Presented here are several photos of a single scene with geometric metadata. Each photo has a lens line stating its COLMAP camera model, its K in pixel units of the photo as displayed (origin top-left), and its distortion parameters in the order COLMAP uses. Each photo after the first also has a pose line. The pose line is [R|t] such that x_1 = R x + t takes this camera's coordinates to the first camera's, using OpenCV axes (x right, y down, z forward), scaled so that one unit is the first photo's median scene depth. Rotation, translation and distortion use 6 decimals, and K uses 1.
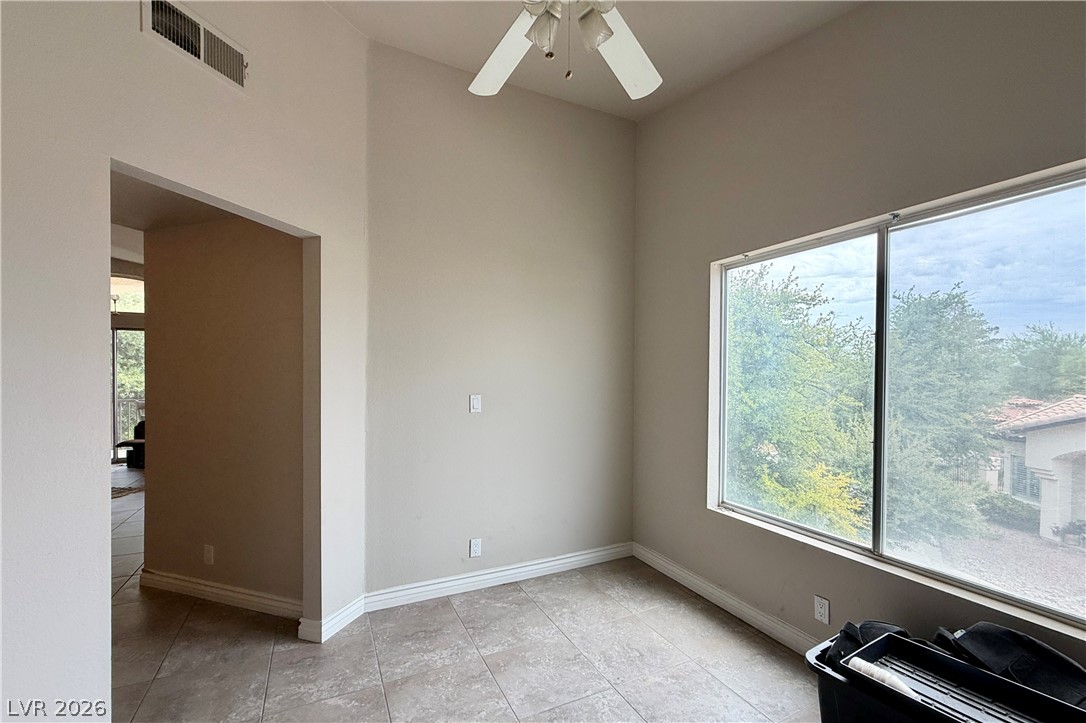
lens RADIAL K [[436.3, 0, 540.0], [0, 436.3, 356.1], [0, 0, 1]] dist [0.002541, 0.000194]
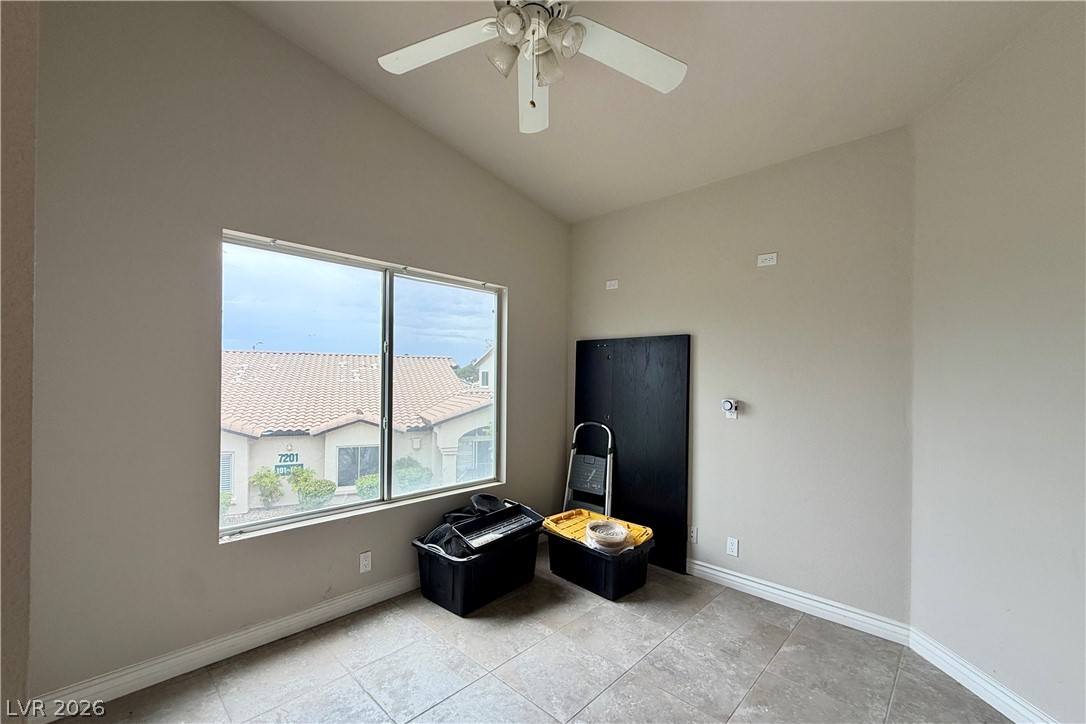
lens RADIAL K [[433.8, 0, 491.3], [0, 433.8, 387.0], [0, 0, 1]] dist [0.000457, 0.000036]
pose [[-0.260299, -0.007188, 0.965501, -0.670262], [-0.036757, 0.999321, -0.002470, 0.075038], [-0.964828, -0.036132, -0.260386, 1.038620]]
